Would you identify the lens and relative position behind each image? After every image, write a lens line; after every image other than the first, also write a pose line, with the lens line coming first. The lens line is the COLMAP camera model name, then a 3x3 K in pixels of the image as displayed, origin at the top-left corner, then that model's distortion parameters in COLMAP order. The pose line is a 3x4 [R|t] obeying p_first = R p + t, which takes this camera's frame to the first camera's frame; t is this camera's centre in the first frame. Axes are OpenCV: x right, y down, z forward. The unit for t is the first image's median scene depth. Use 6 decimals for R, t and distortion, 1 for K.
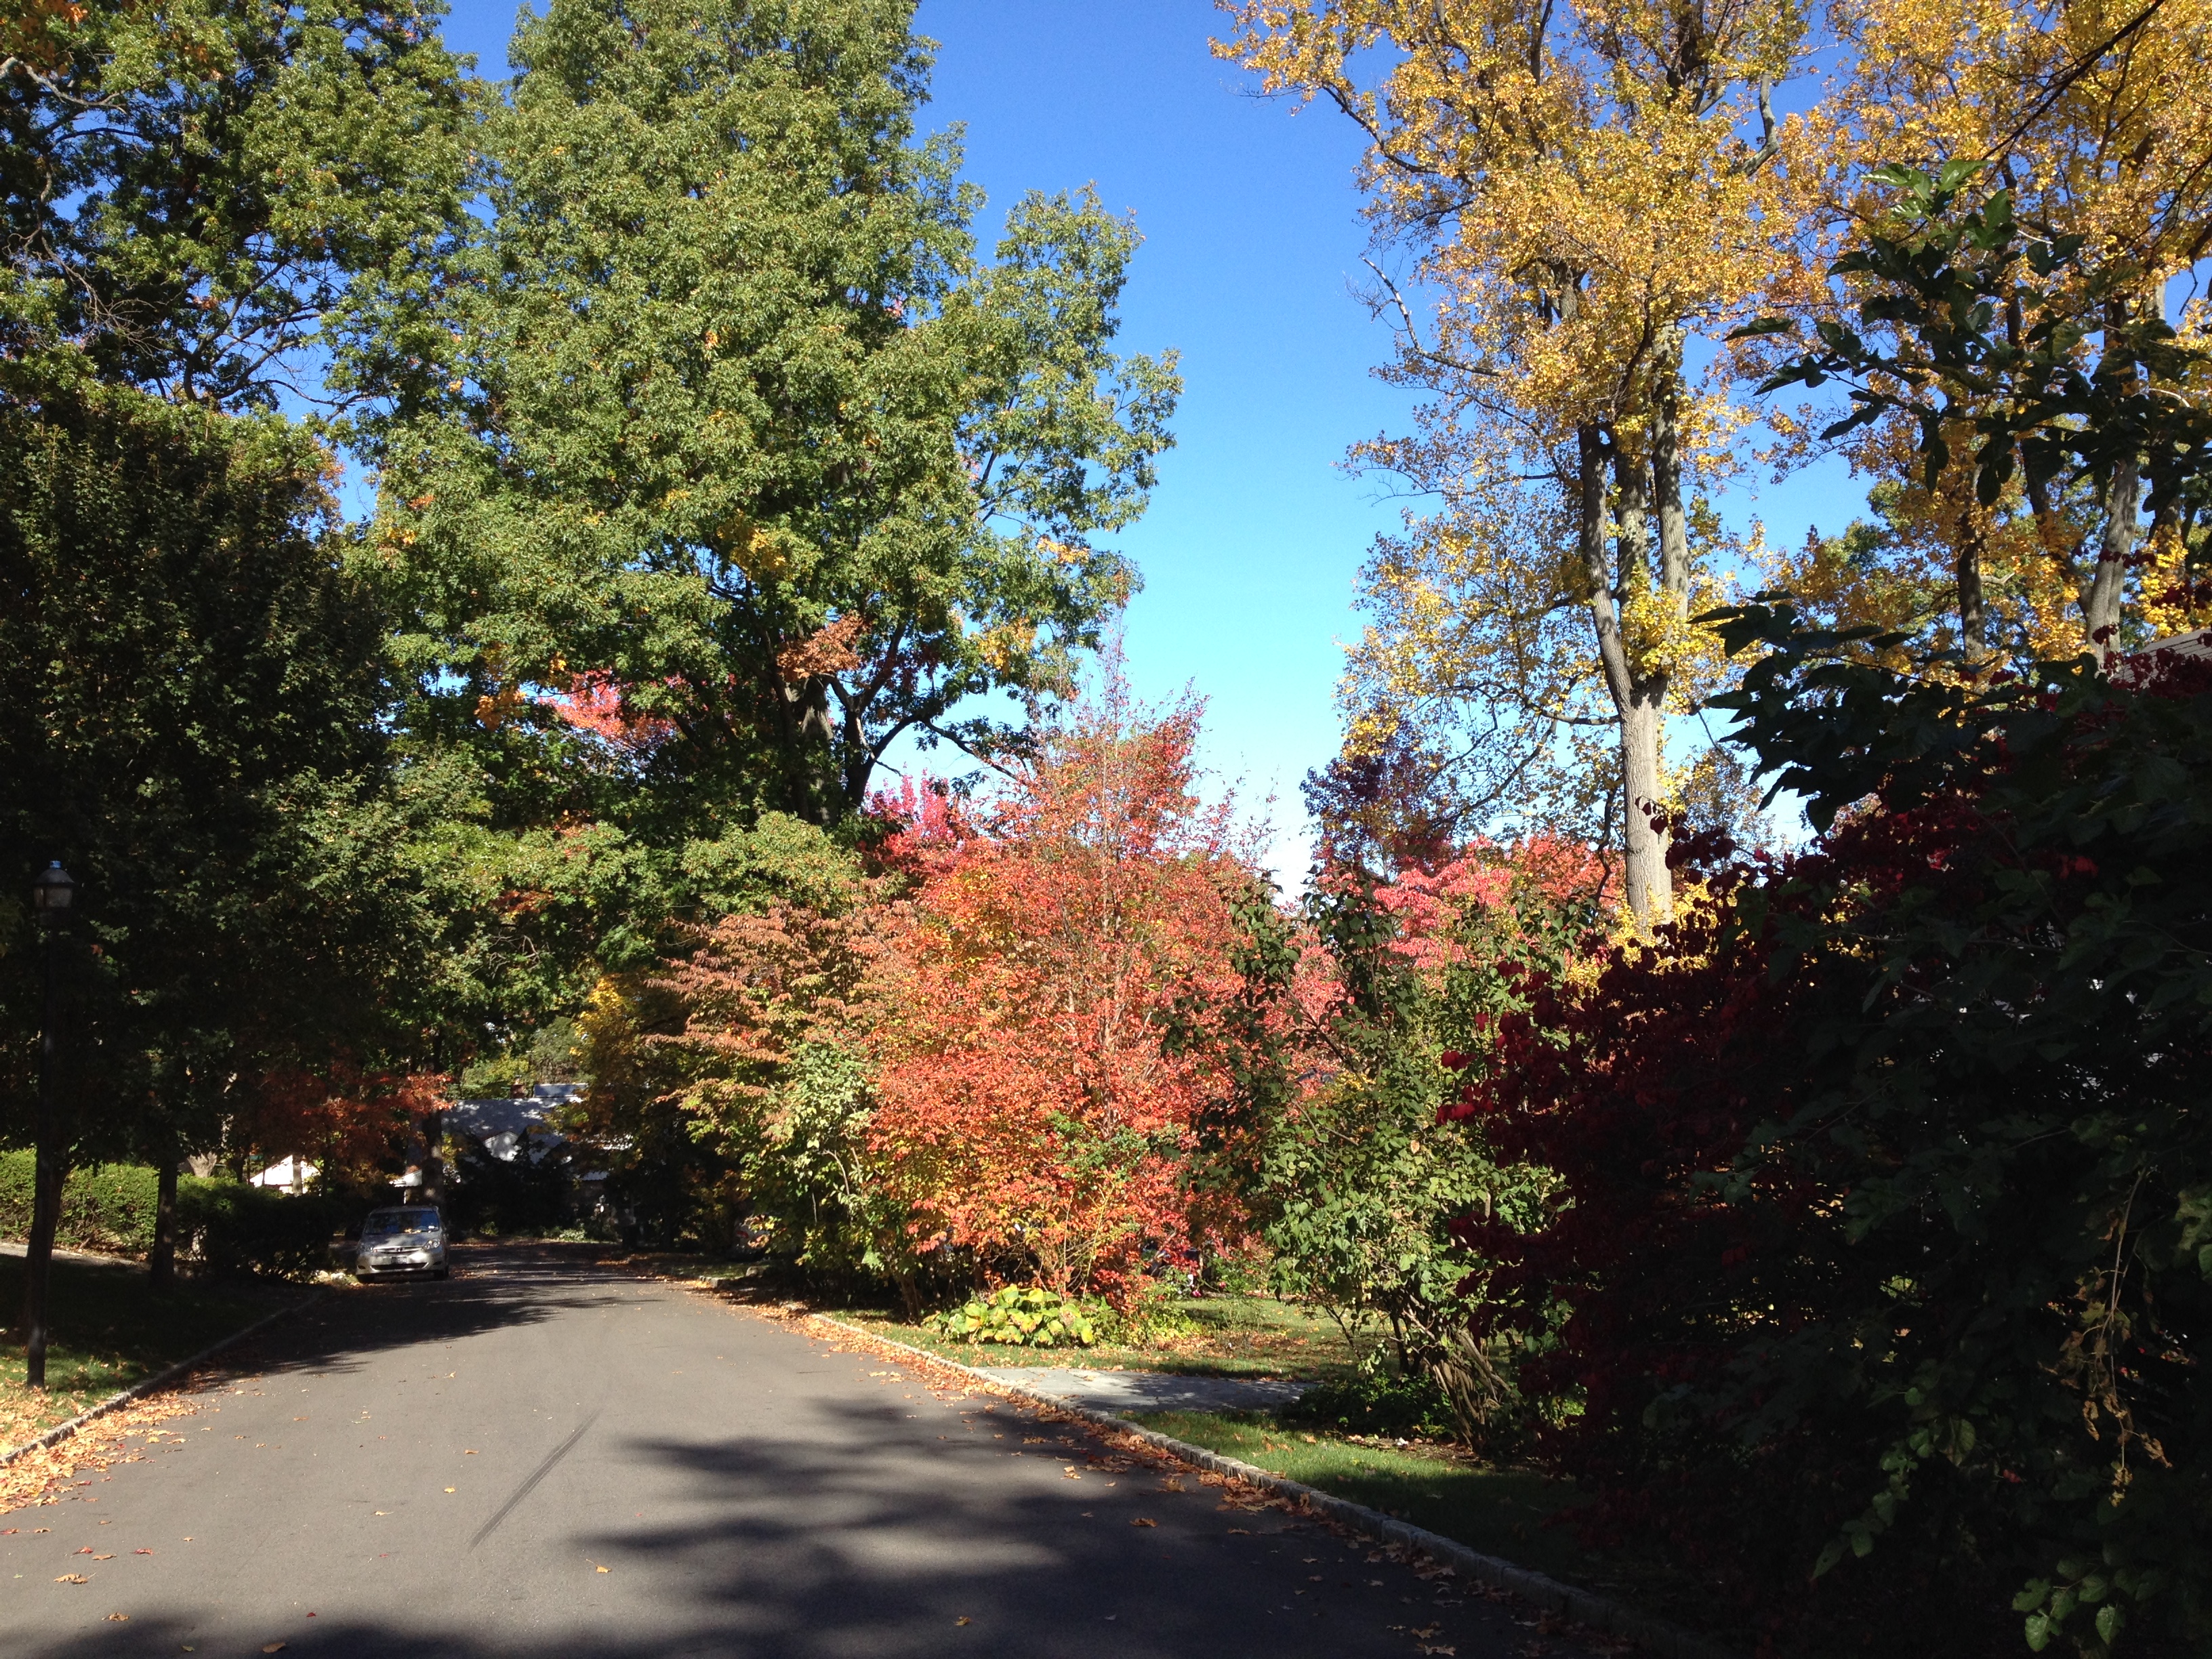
lens RADIAL K [[1867.7, 0, 1055.1], [0, 1867.7, 840.6], [0, 0, 1]] dist [0.176097, -0.409963]
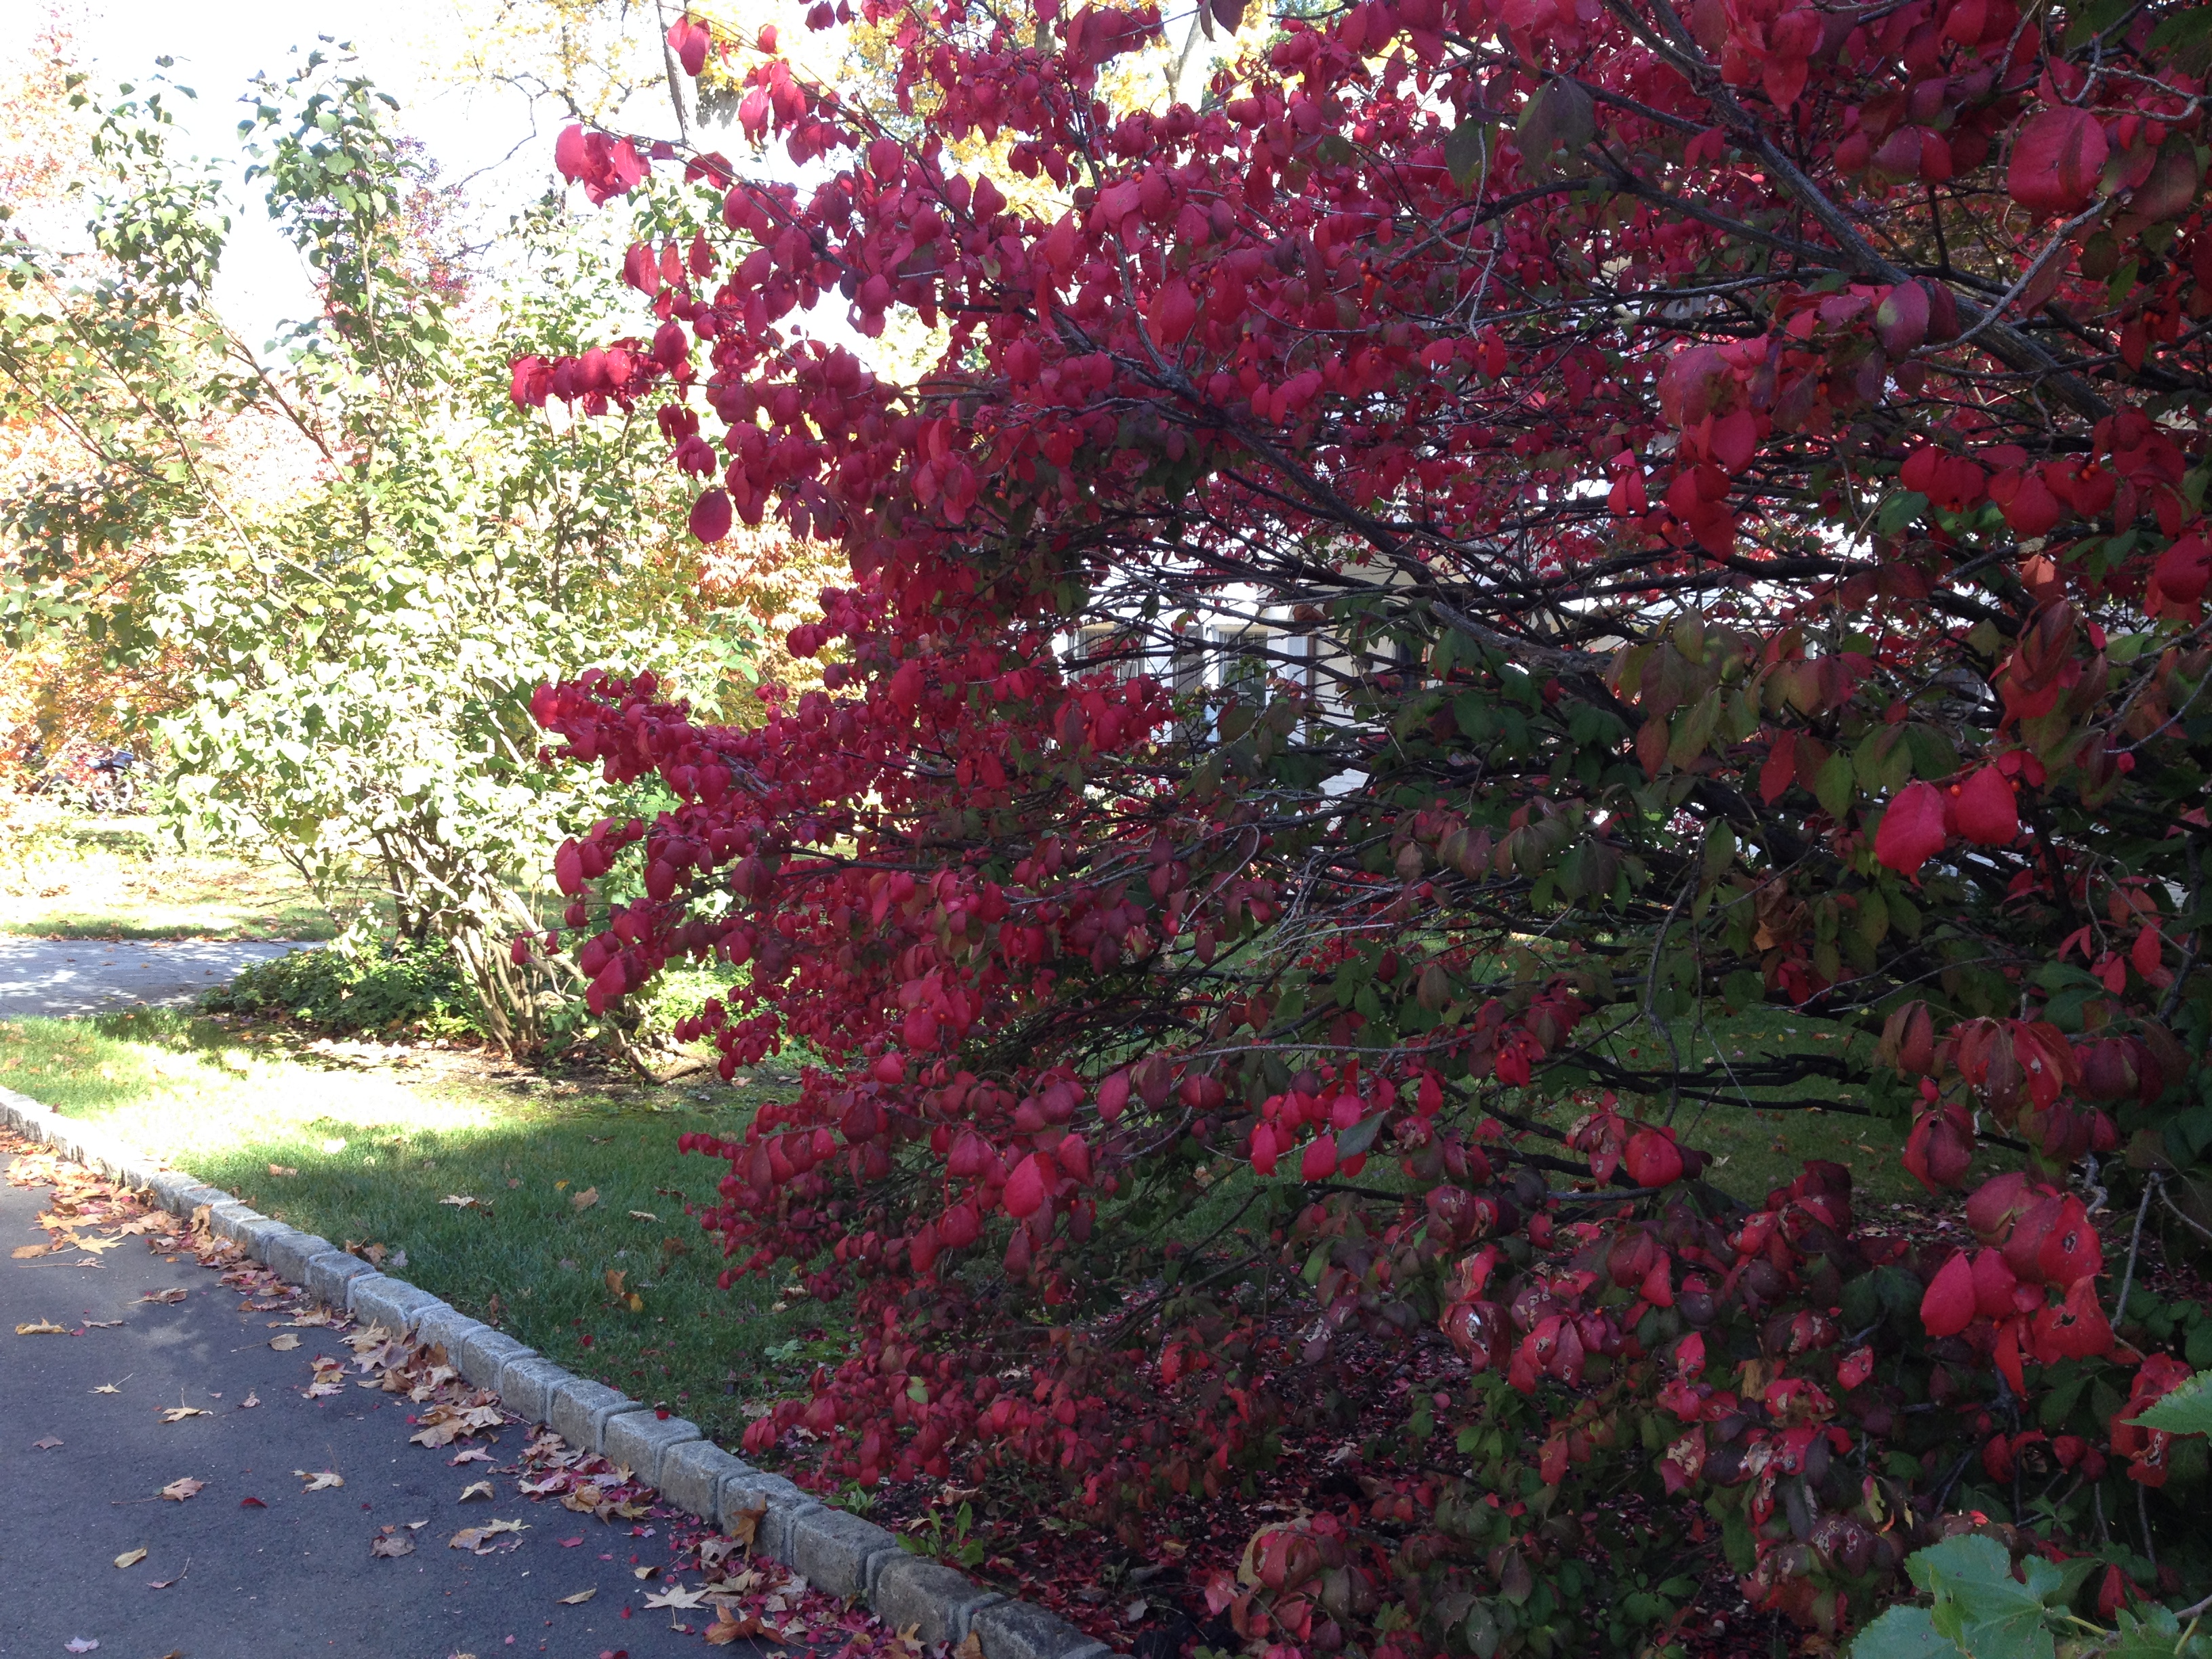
lens RADIAL K [[1867.7, 0, 1055.1], [0, 1867.7, 840.6], [0, 0, 1]] dist [0.176097, -0.409963]
pose [[0.872777, -0.022652, 0.487593, 0.034260], [-0.102739, 0.968020, 0.228872, 0.040664], [-0.477184, -0.249849, 0.842538, 0.191998]]
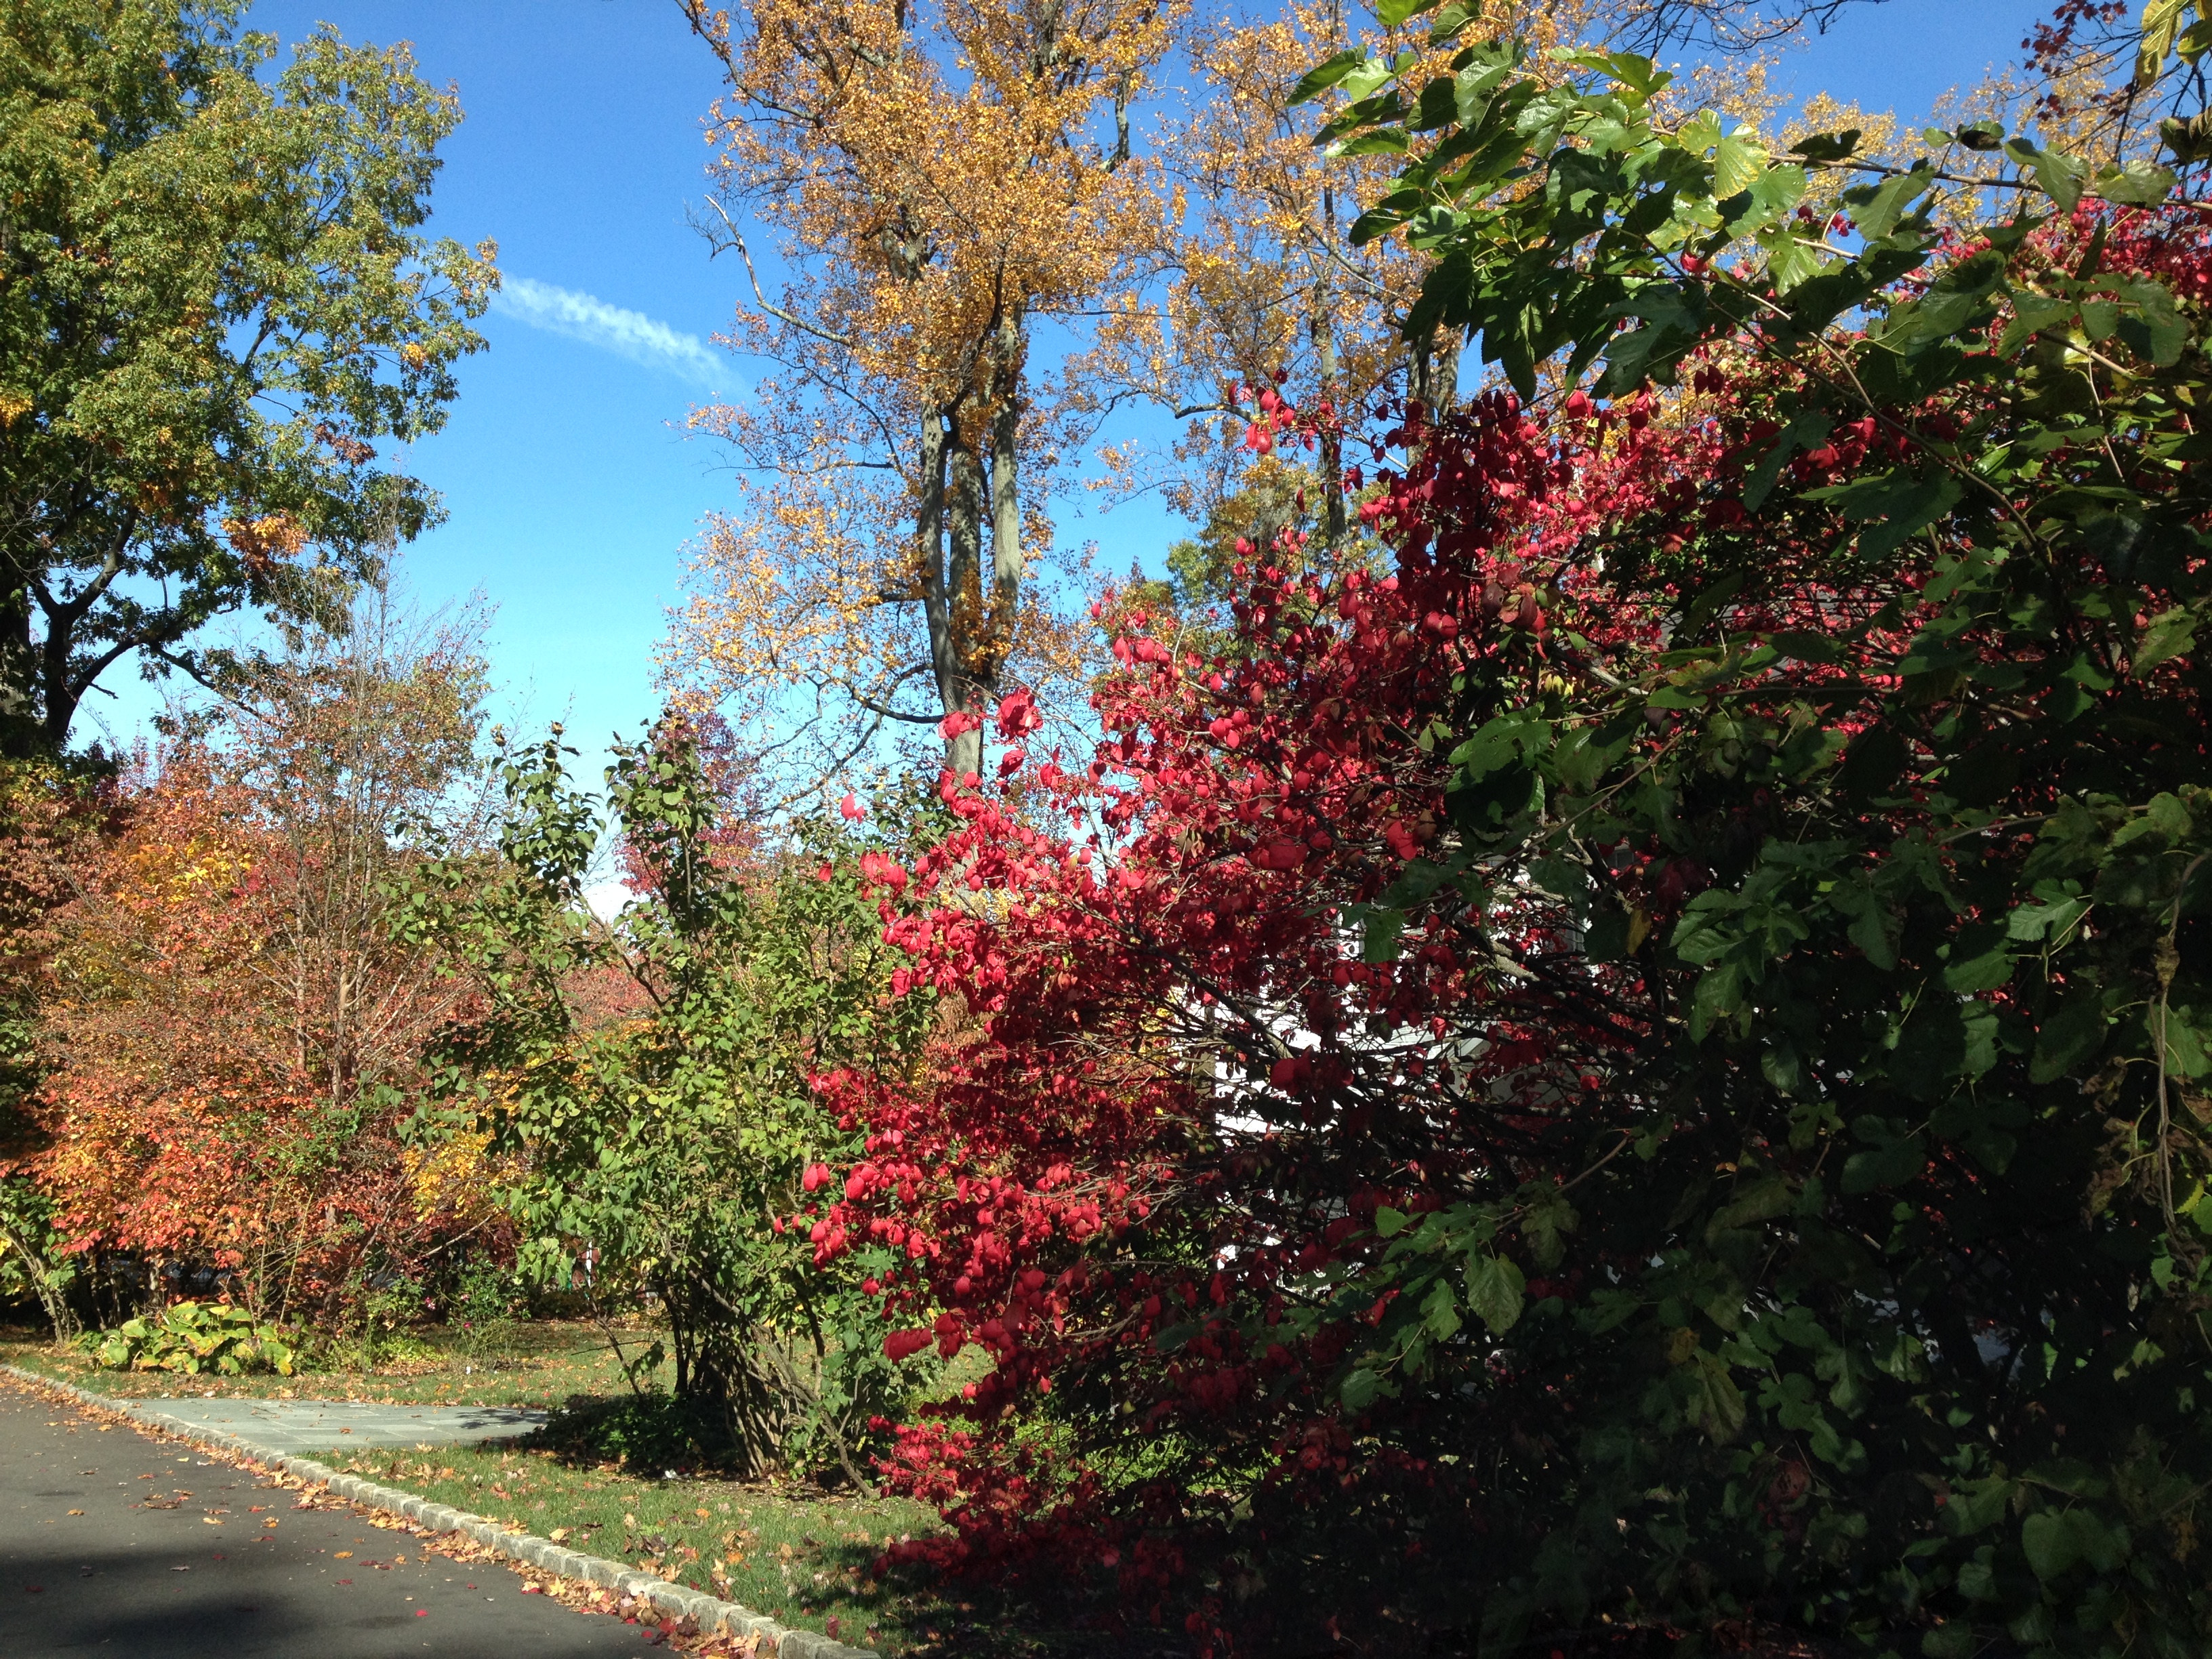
lens RADIAL K [[1910.9, 0, 1051.8], [0, 1910.9, 877.1], [0, 0, 1]] dist [0.062436, -0.187625]
pose [[0.932793, 0.070033, 0.353543, 0.014827], [-0.071064, 0.997421, -0.010081, 0.034864], [-0.353338, -0.015721, 0.935364, 0.102005]]
